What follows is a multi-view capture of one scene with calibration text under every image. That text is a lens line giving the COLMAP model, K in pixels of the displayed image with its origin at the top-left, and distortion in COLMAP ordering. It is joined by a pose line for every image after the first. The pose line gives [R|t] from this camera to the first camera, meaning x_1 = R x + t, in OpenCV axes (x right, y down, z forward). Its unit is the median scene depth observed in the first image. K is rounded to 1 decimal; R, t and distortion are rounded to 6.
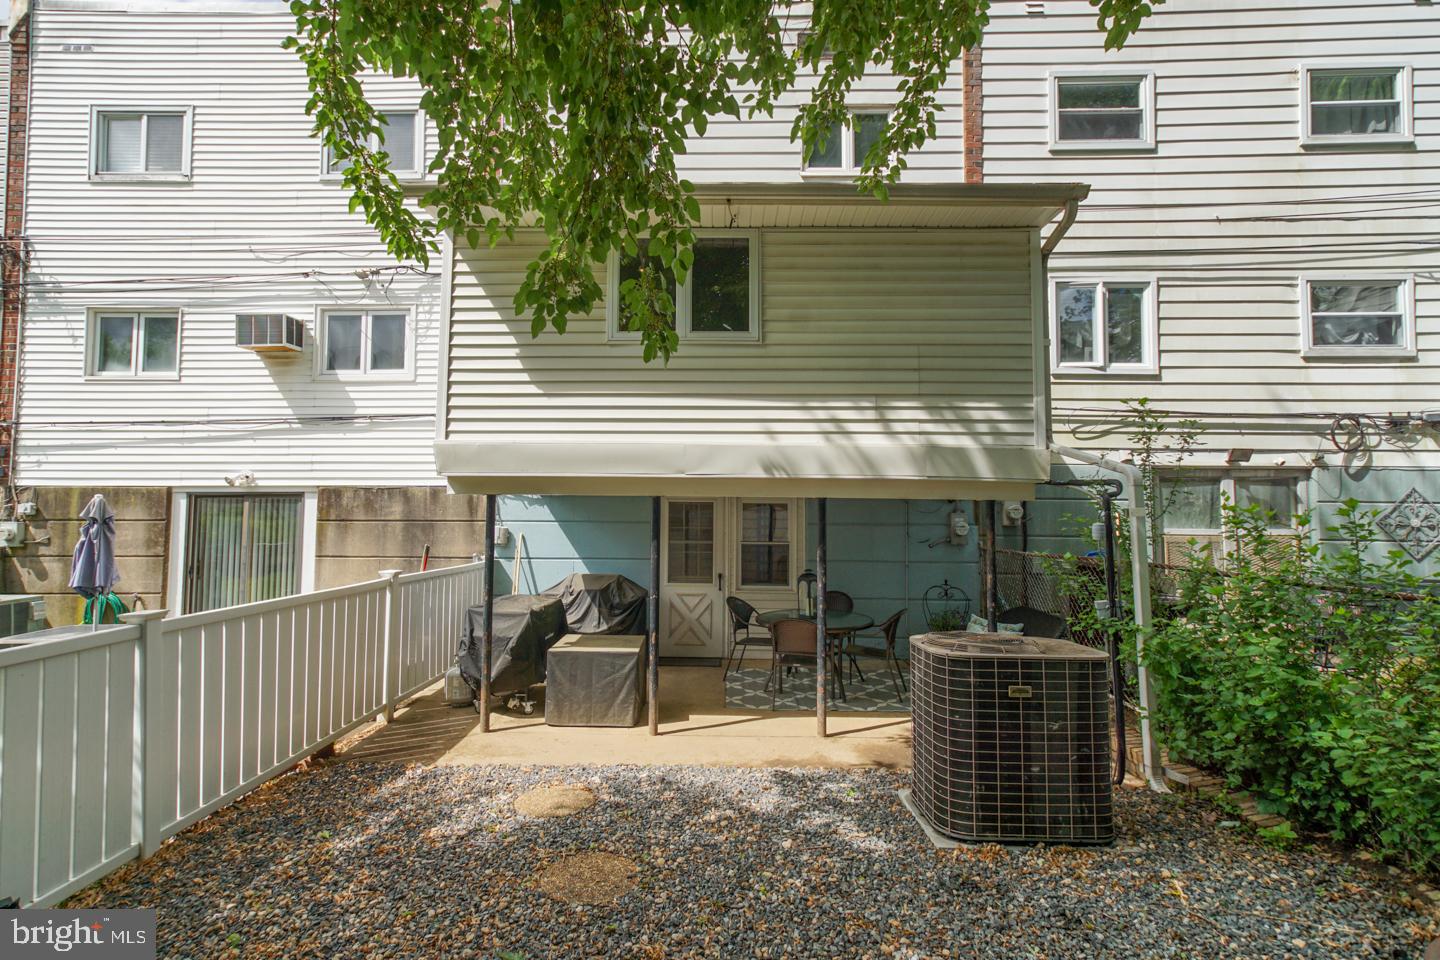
lens RADIAL K [[671.6, 0, 657.0], [0, 671.6, 480.8], [0, 0, 1]] dist [-0.018795, 0.026222]
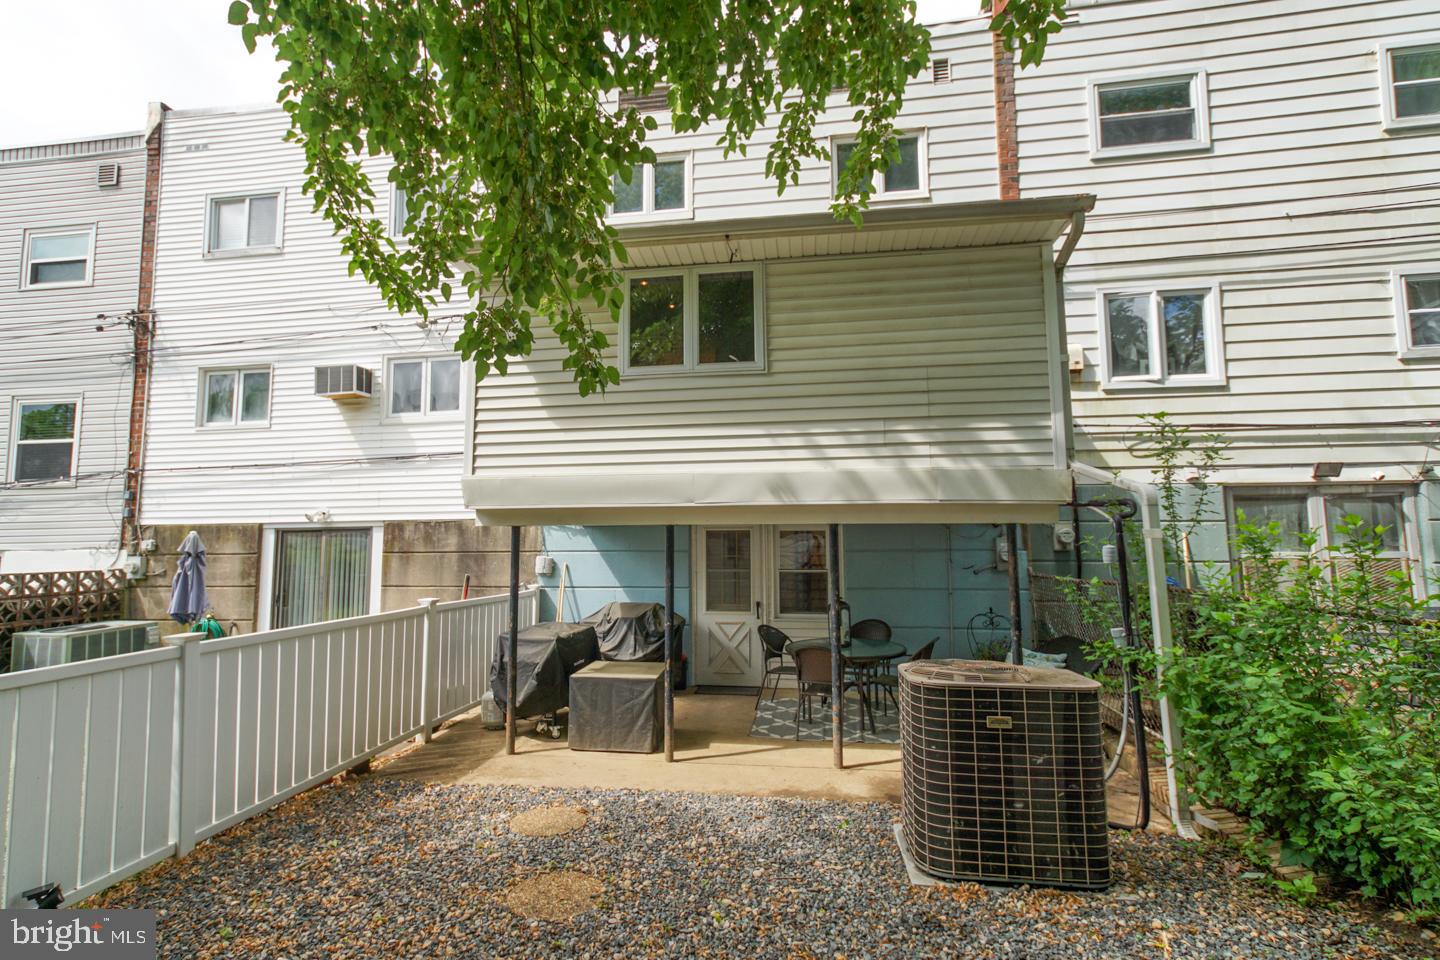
lens RADIAL K [[674.4, 0, 695.7], [0, 674.4, 483.4], [0, 0, 1]] dist [-0.020554, 0.025274]
pose [[0.991455, -0.024025, -0.128218, 0.173632], [0.018738, 0.998930, -0.042281, 0.003651], [0.129097, 0.039517, 0.990844, -0.016220]]
